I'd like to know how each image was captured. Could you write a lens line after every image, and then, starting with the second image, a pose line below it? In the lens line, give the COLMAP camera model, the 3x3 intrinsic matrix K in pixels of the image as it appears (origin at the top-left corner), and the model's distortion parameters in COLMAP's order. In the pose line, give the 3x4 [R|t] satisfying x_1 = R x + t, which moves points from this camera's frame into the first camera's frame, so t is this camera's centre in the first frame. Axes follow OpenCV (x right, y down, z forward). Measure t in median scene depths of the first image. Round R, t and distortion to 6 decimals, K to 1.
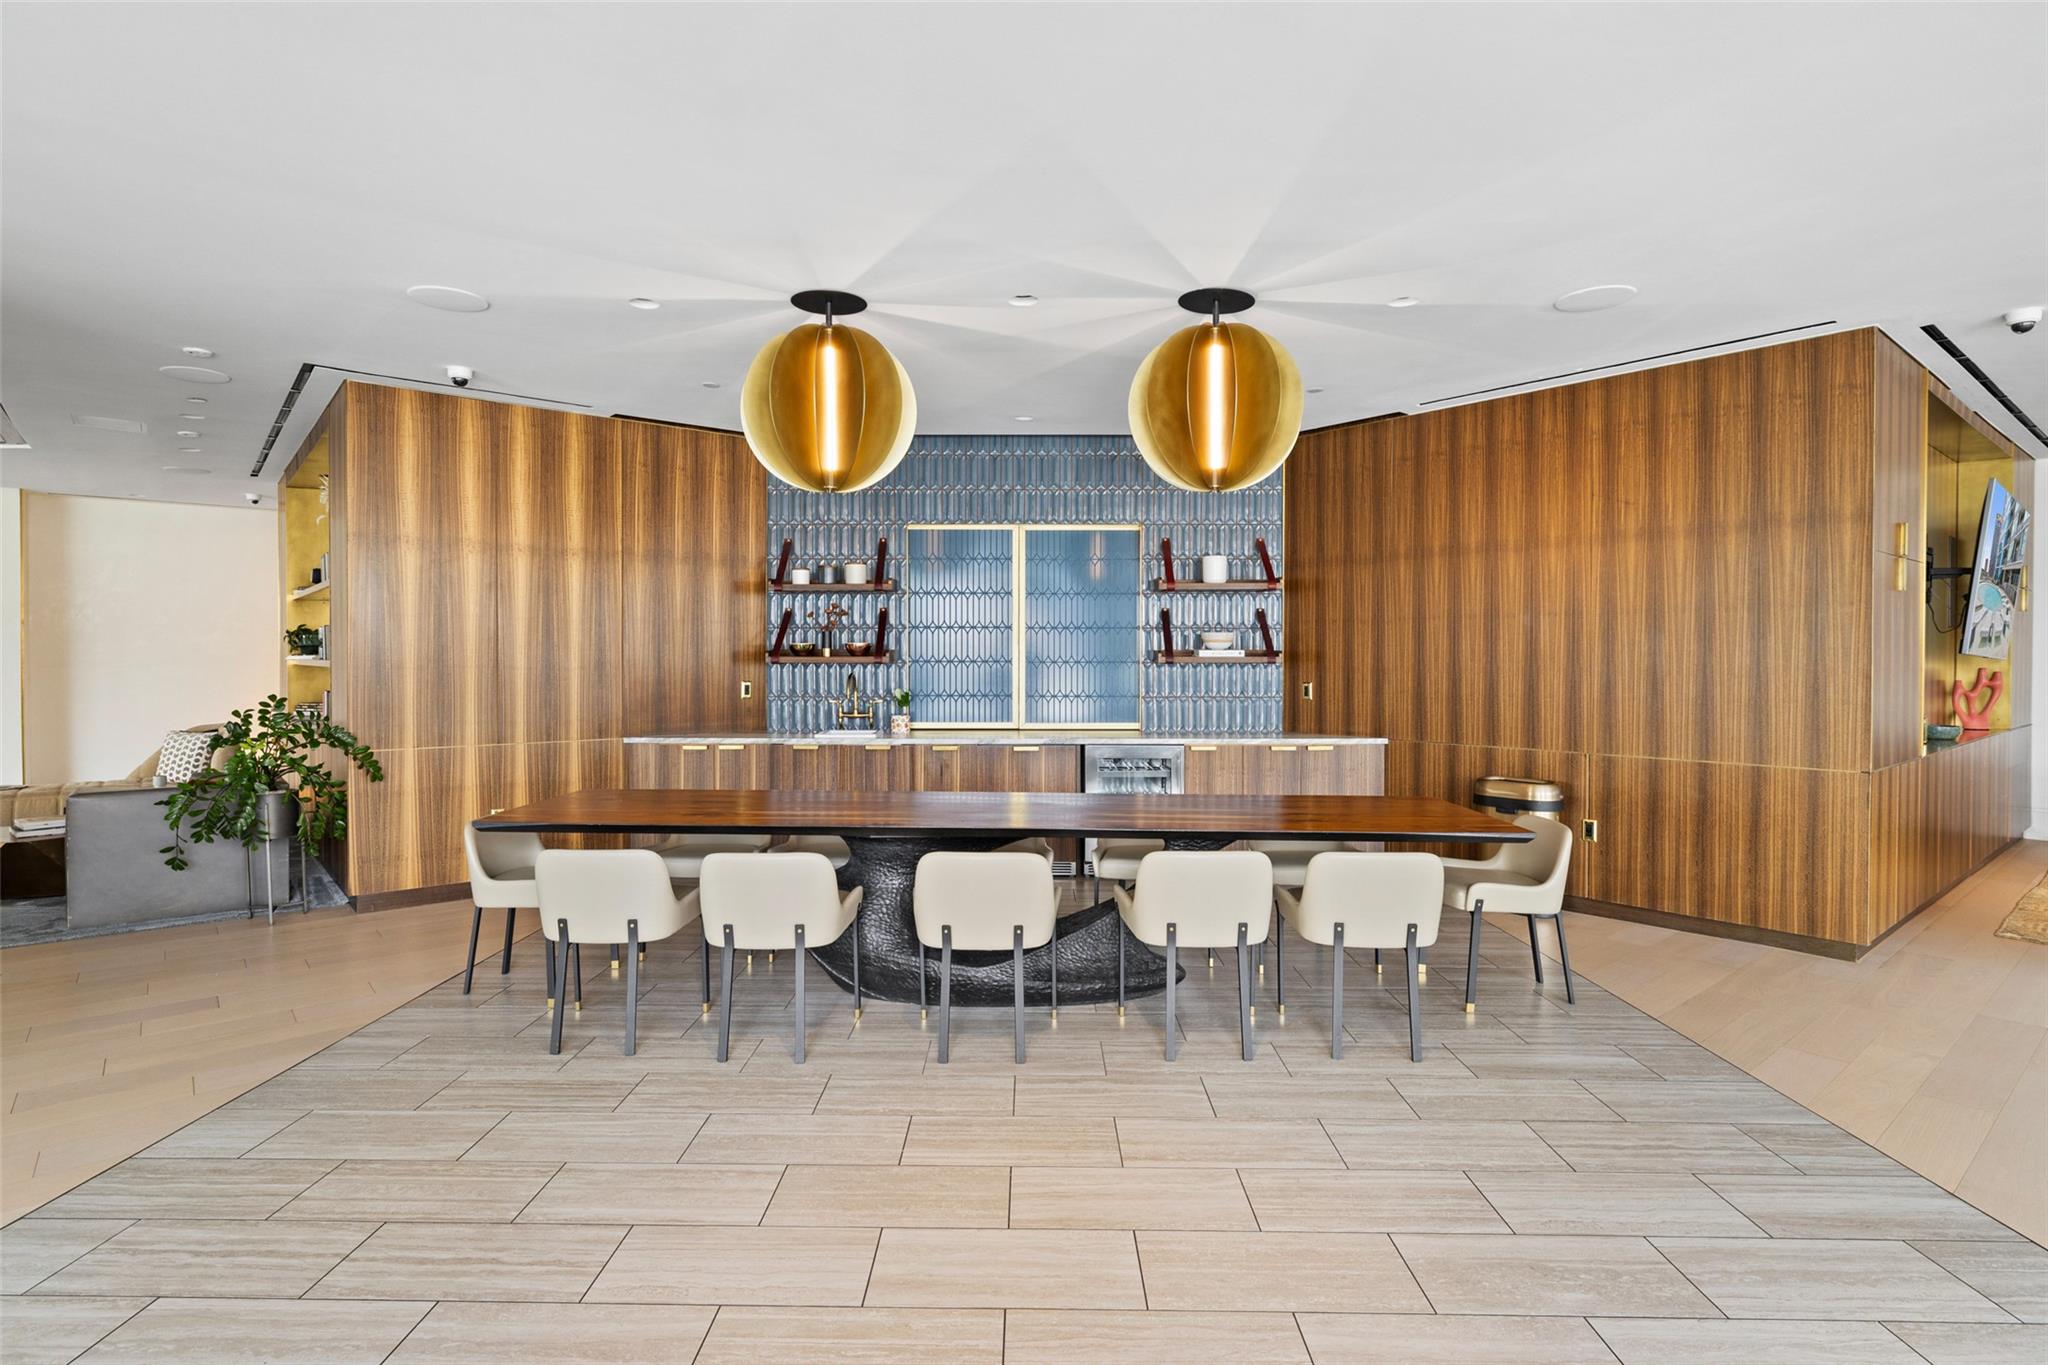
lens RADIAL K [[1032.4, 0, 1020.7], [0, 1032.4, 664.4], [0, 0, 1]] dist [-0.002665, 0.000753]
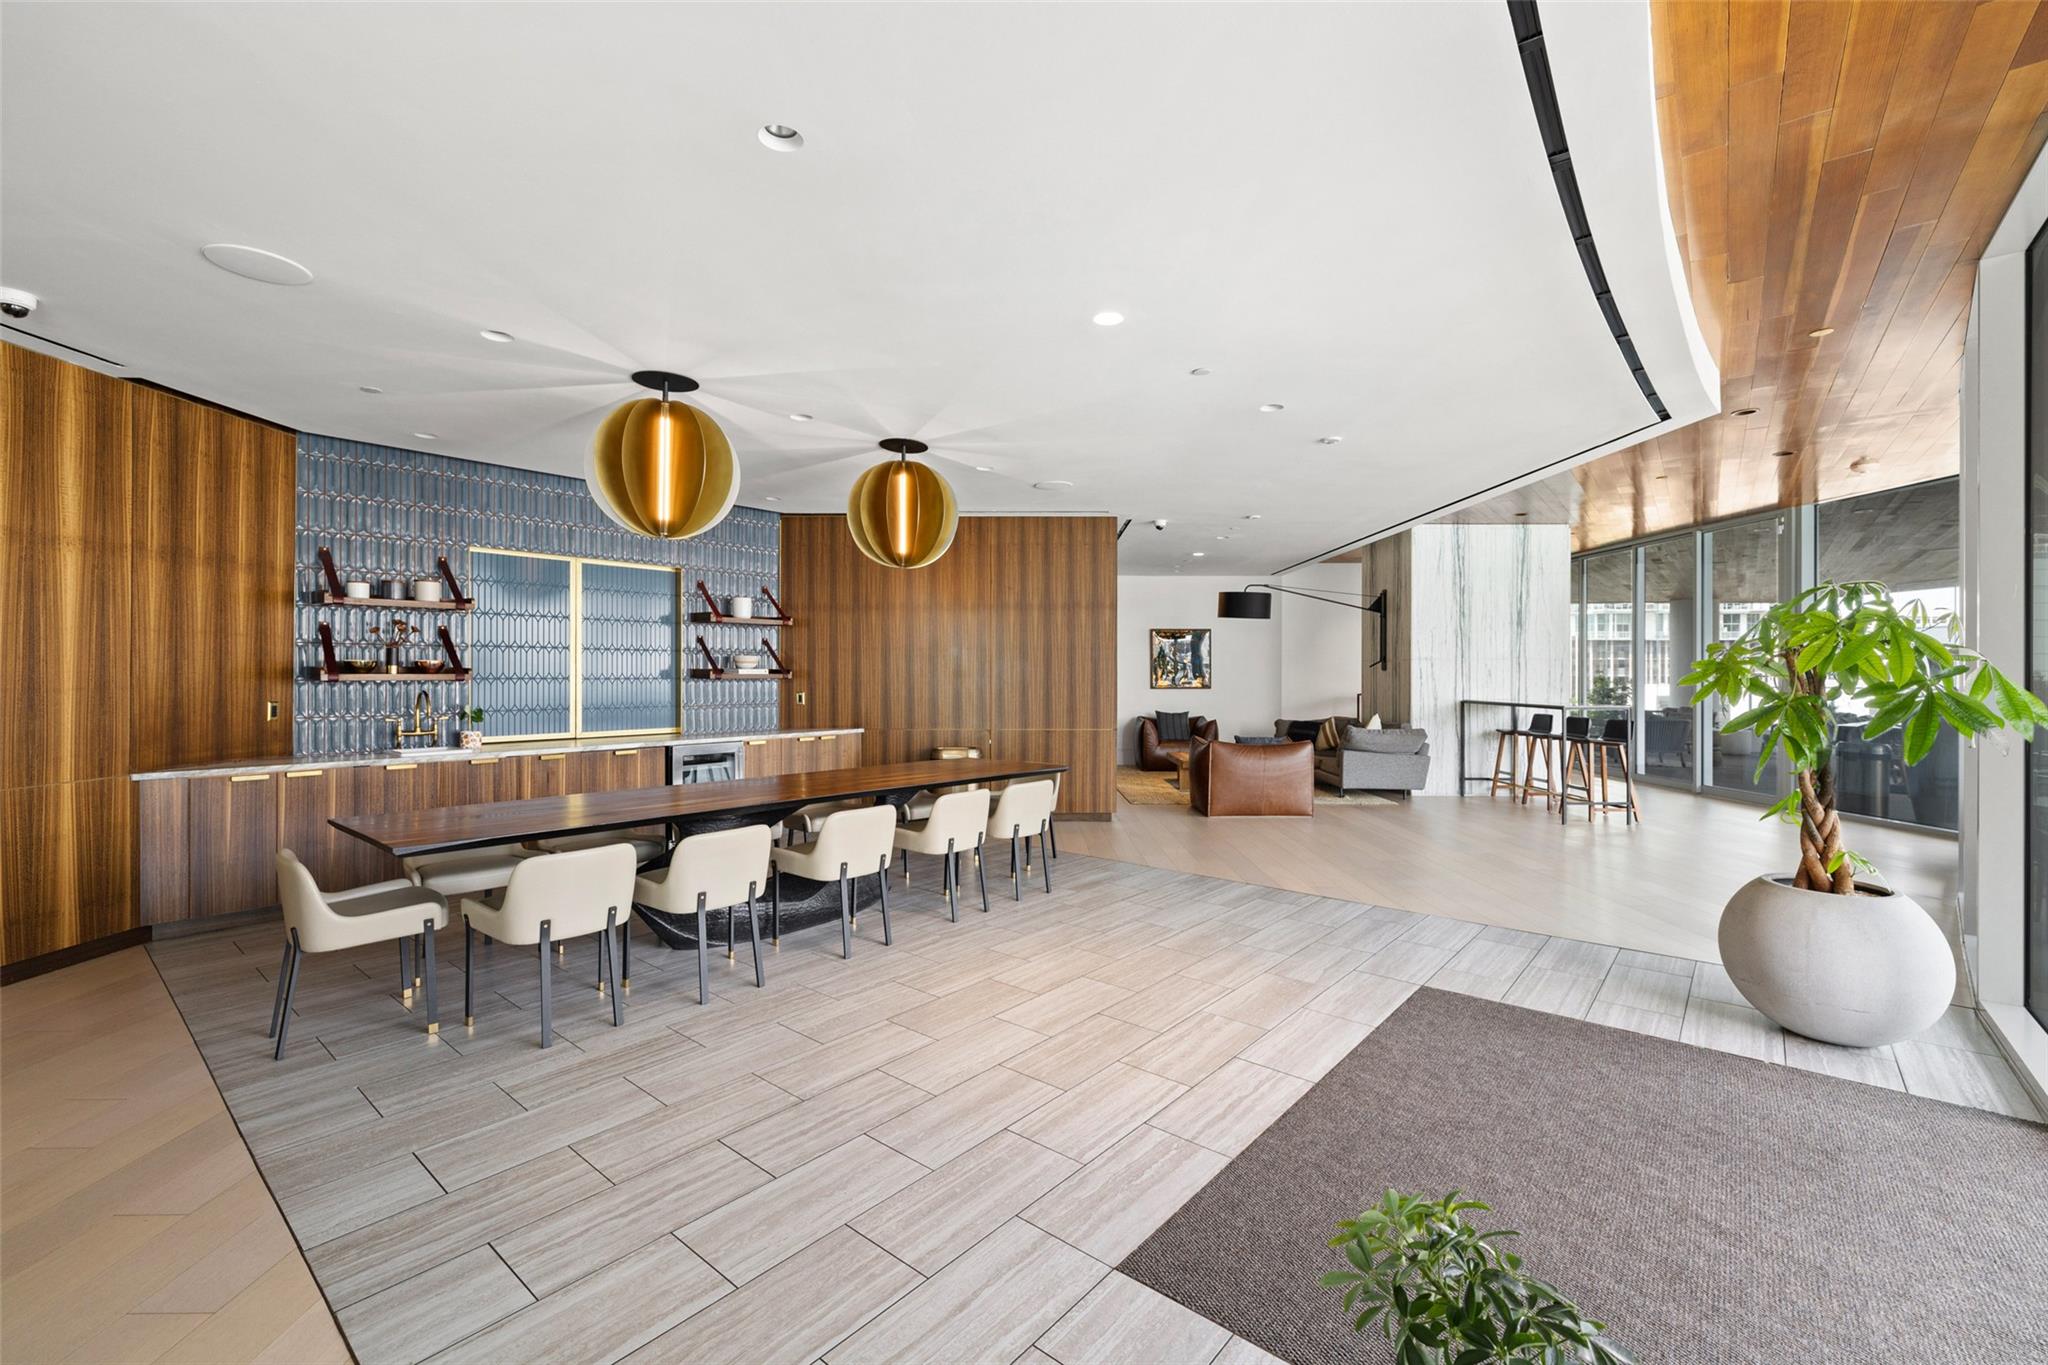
lens RADIAL K [[864.6, 0, 1019.7], [0, 864.6, 668.1], [0, 0, 1]] dist [0.000323, 0.000536]
pose [[0.634667, 0.004479, 0.772773, -0.478630], [0.005723, 0.999929, -0.010496, -0.001458], [-0.772764, 0.011084, 0.634596, 0.028207]]
